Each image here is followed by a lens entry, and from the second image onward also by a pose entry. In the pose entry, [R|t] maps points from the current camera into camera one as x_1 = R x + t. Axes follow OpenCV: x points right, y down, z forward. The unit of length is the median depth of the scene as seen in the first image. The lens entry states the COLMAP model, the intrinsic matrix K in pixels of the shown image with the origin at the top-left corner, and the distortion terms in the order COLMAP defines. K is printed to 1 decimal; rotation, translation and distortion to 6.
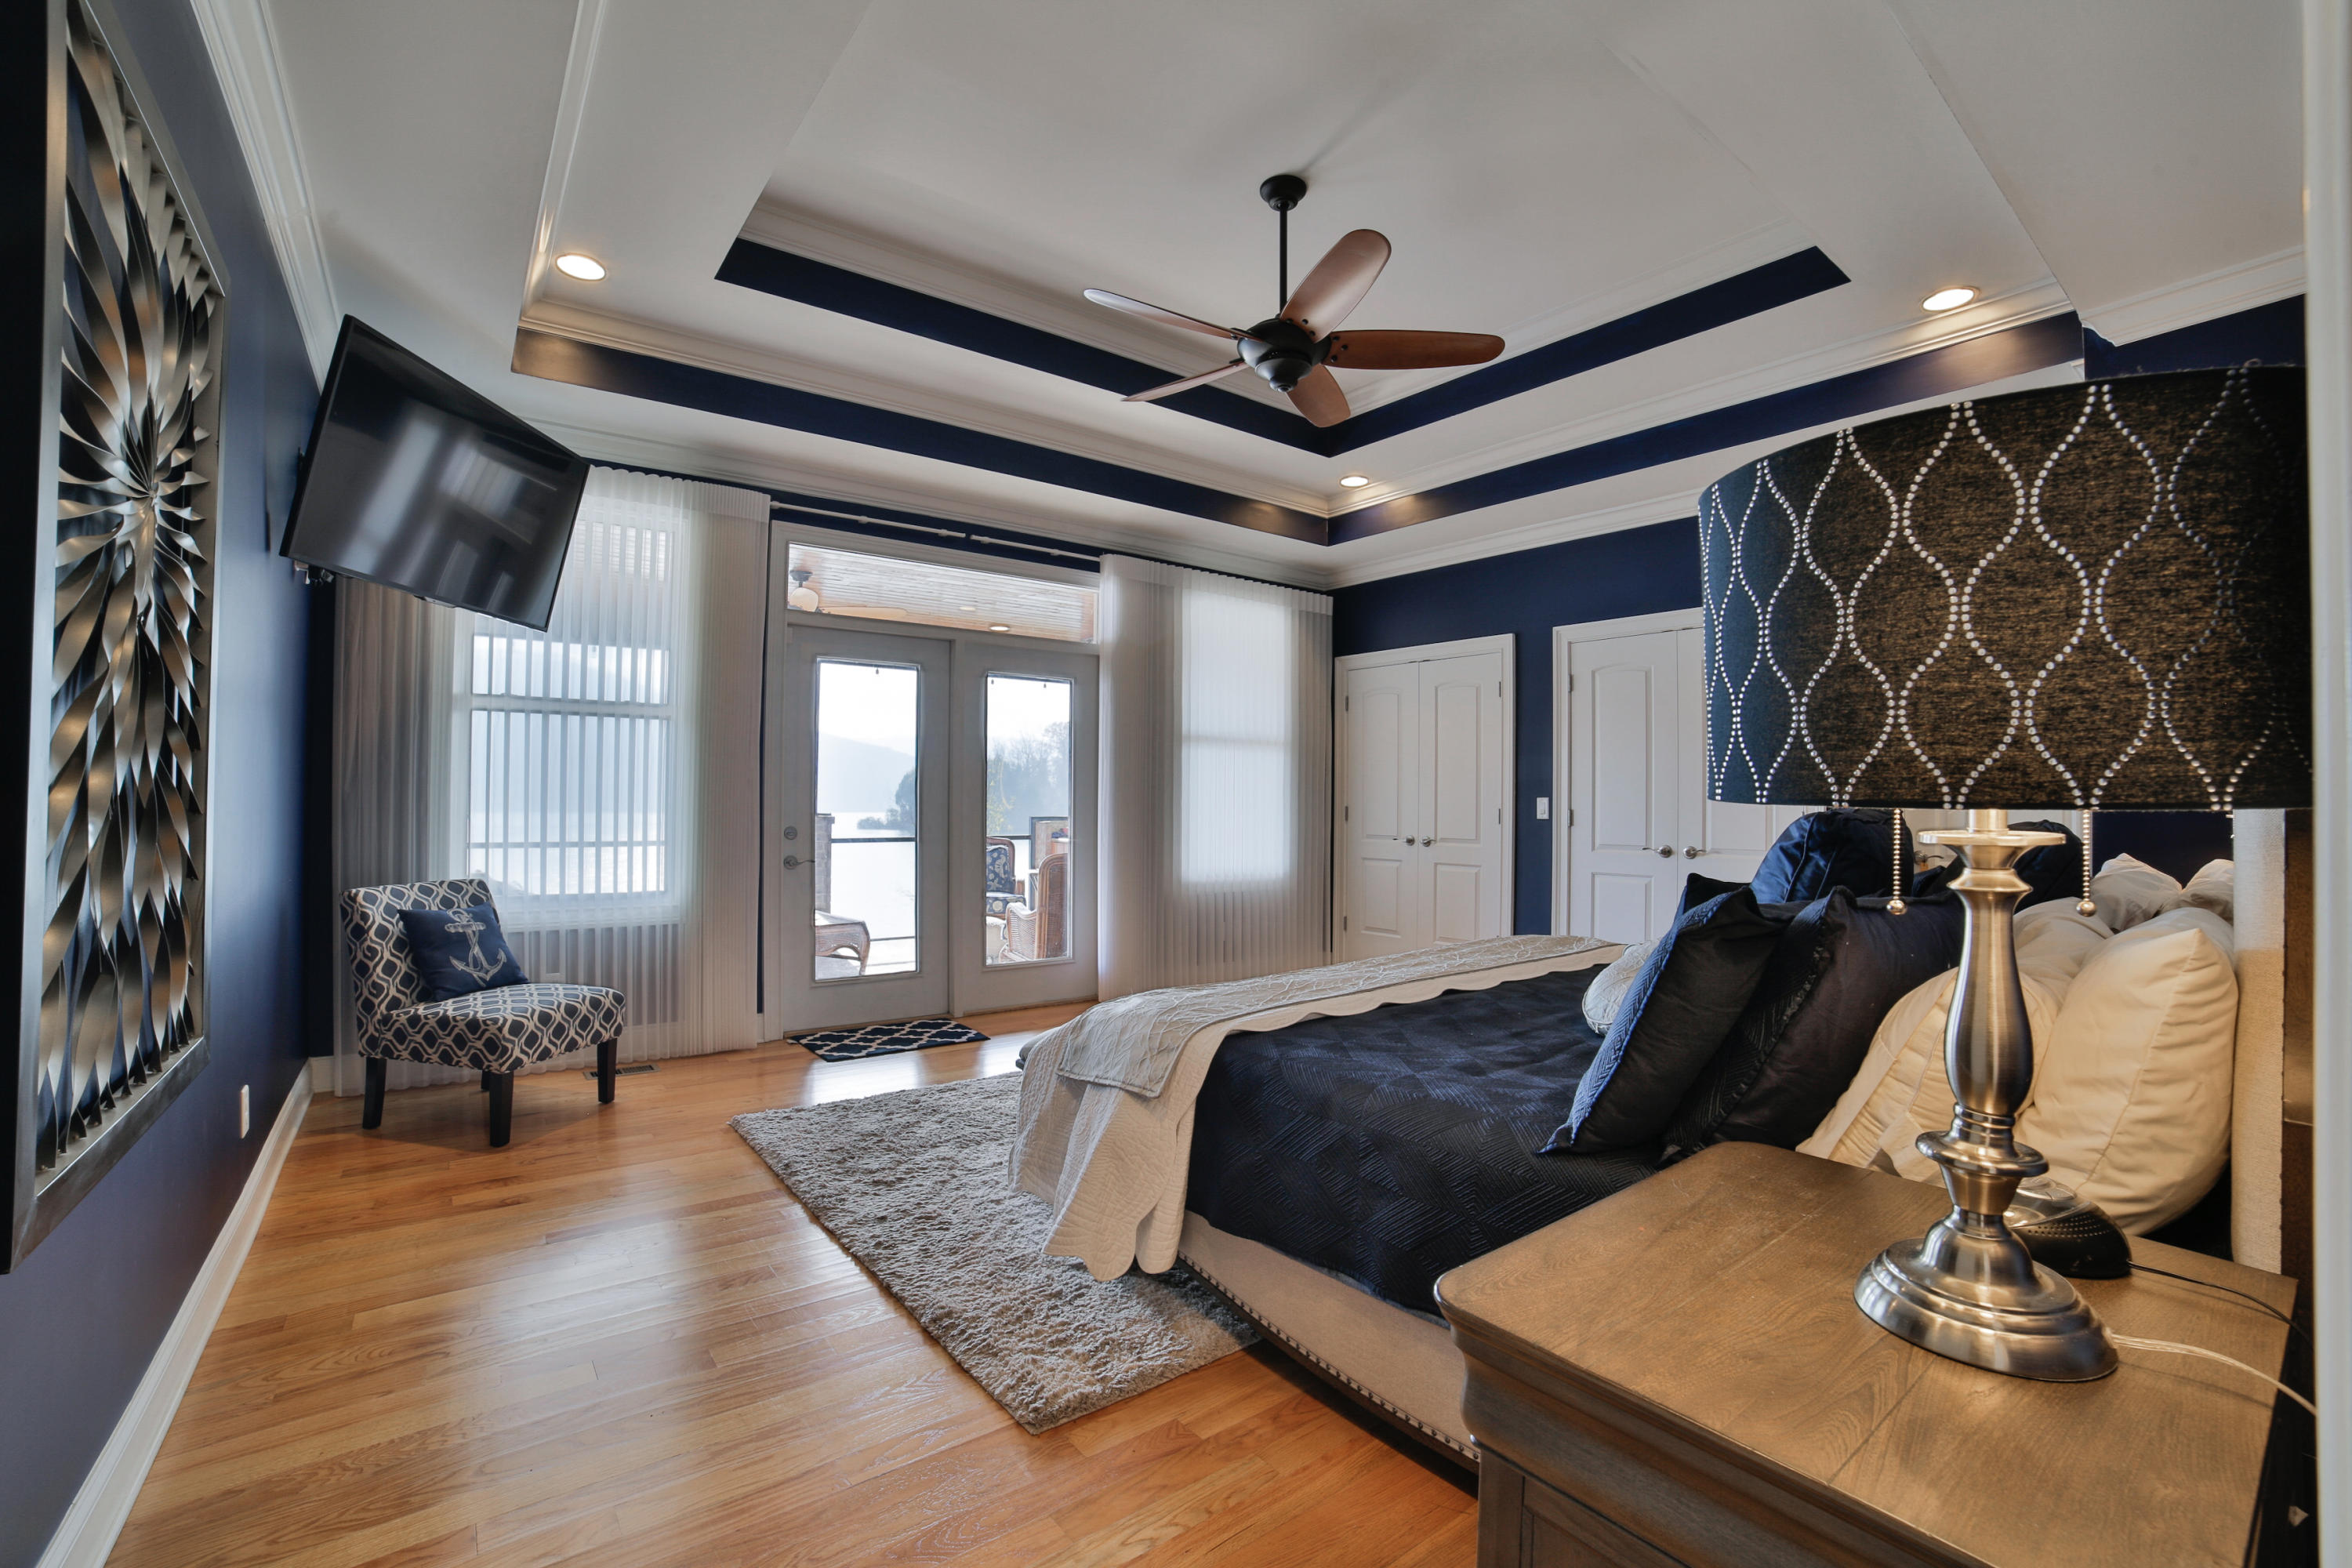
lens RADIAL K [[1011.8, 0, 1183.2], [0, 1011.8, 784.0], [0, 0, 1]] dist [-0.106449, 0.037809]
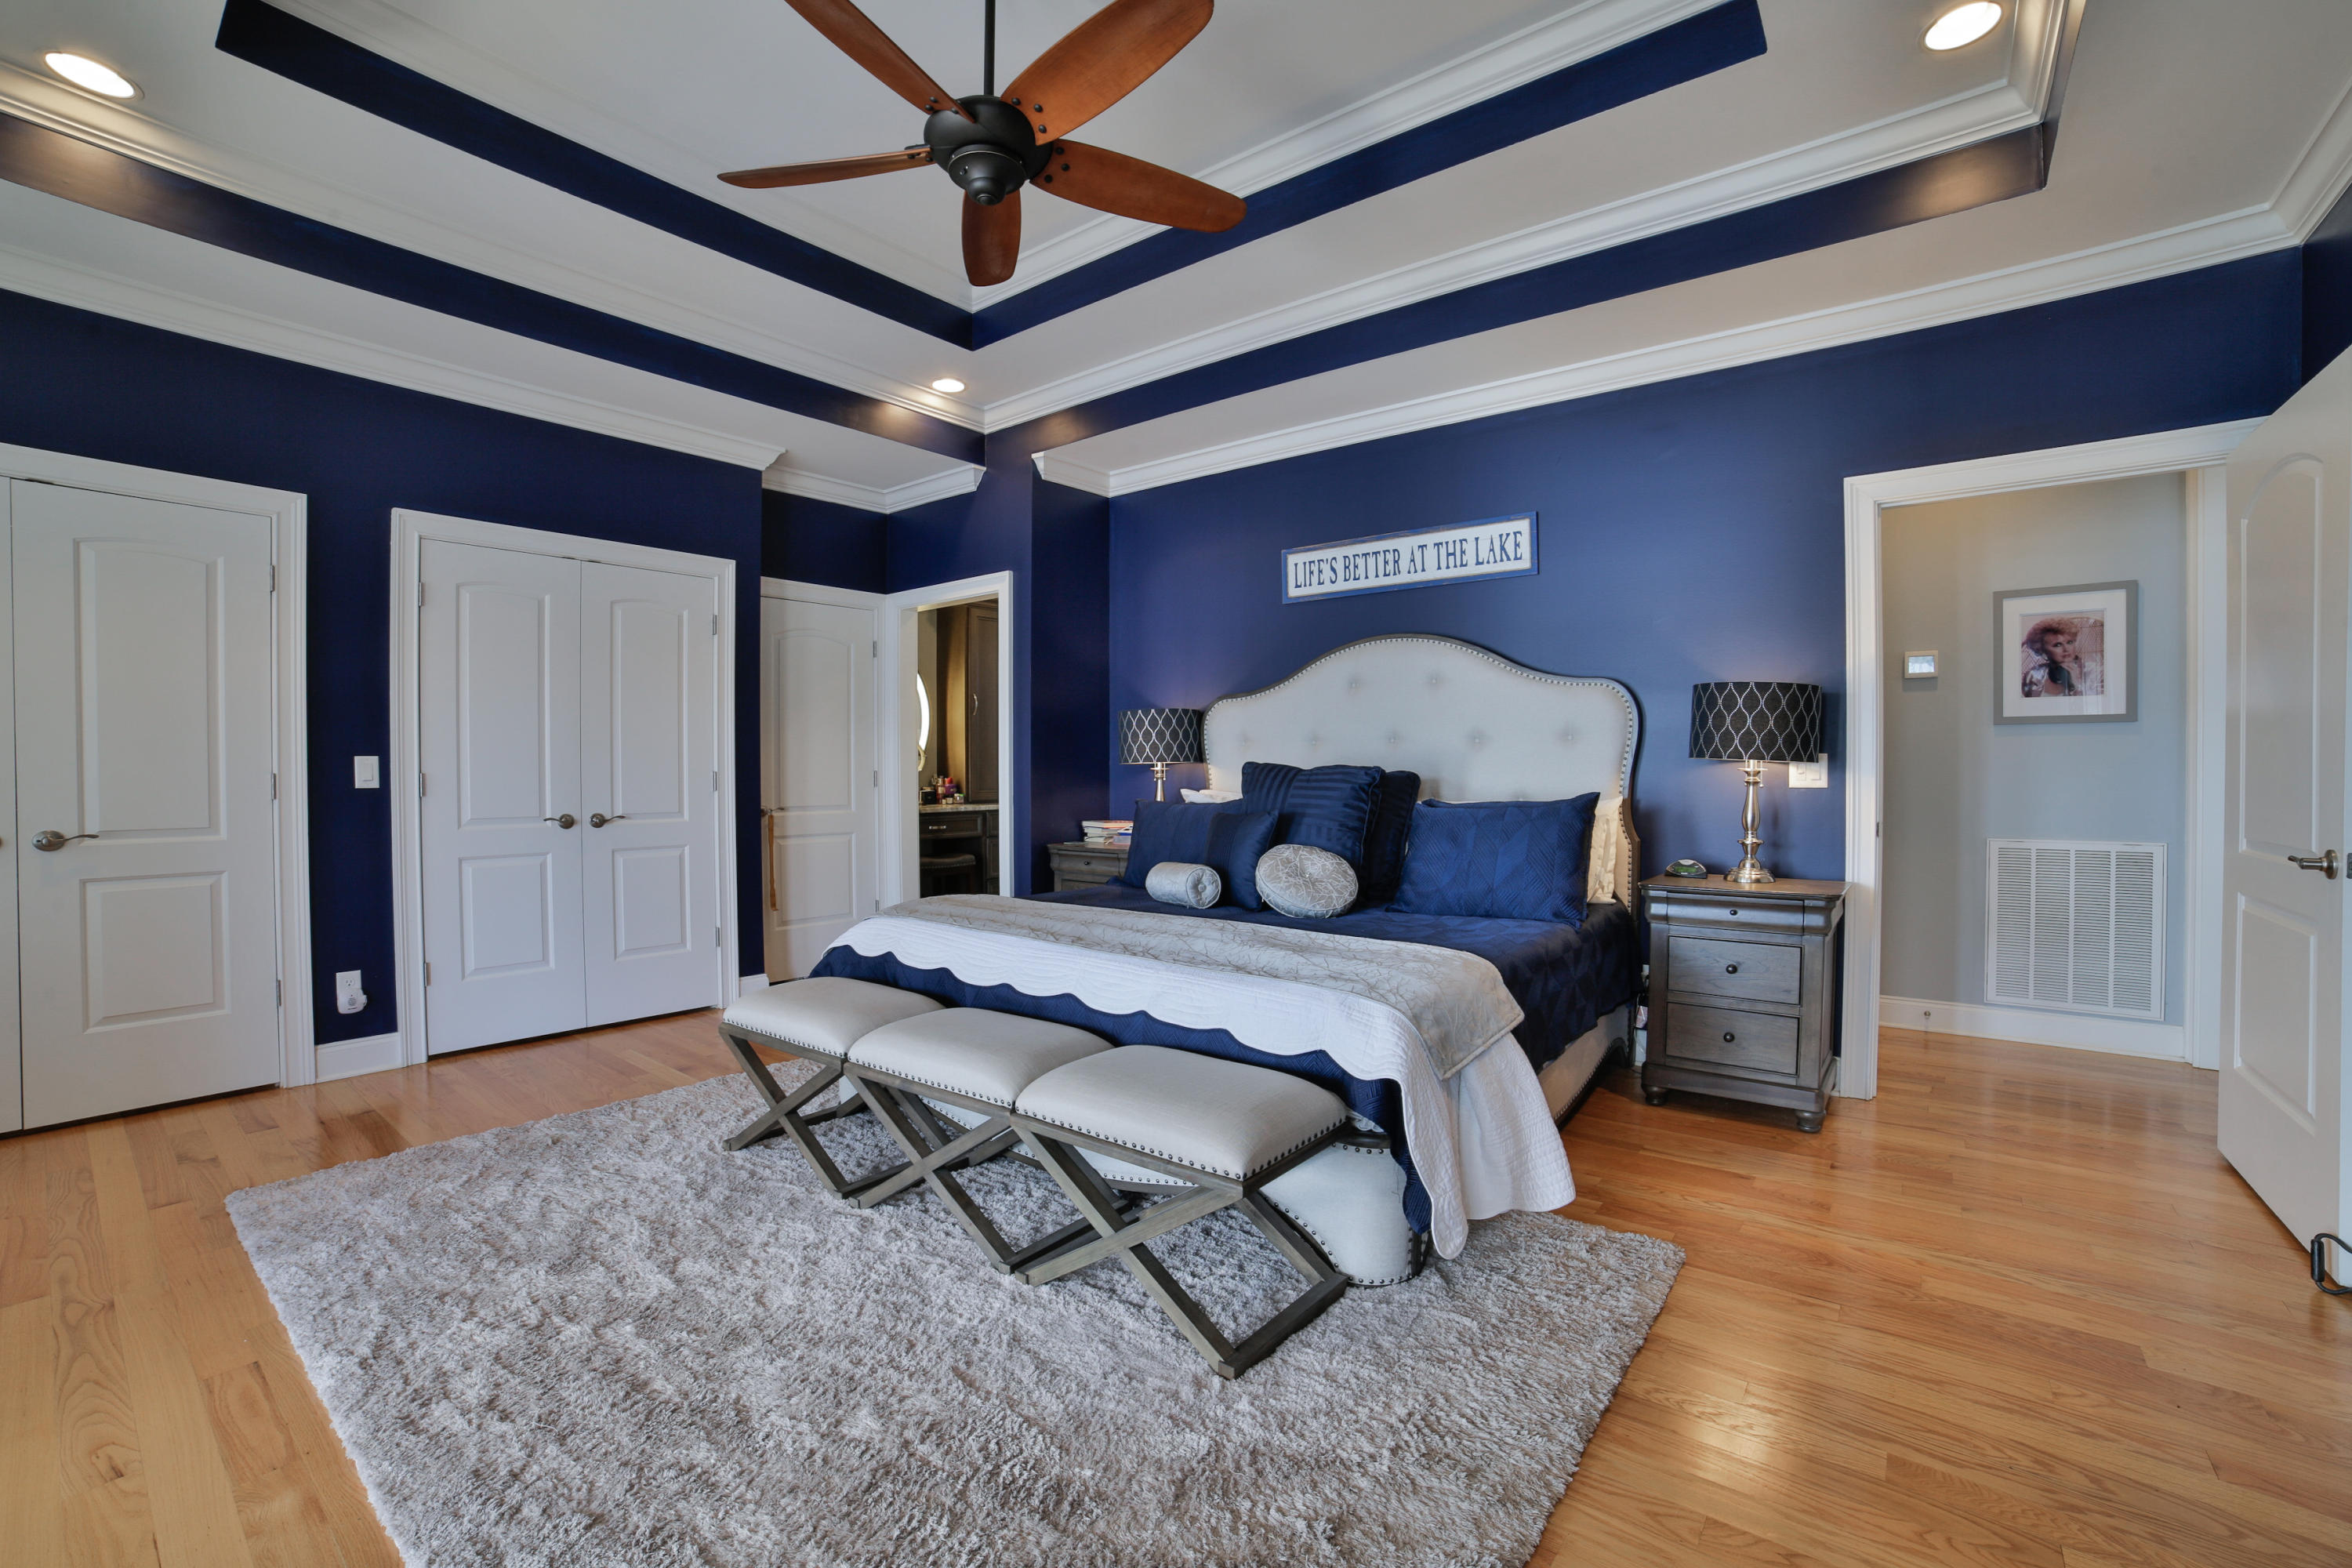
lens RADIAL K [[1011.8, 0, 1183.2], [0, 1011.8, 784.0], [0, 0, 1]] dist [-0.106449, 0.037809]
pose [[-0.238515, -0.023062, 0.970865, -0.405537], [-0.018253, 0.999648, 0.019261, 0.010601], [-0.970967, -0.013127, -0.238852, 0.638442]]
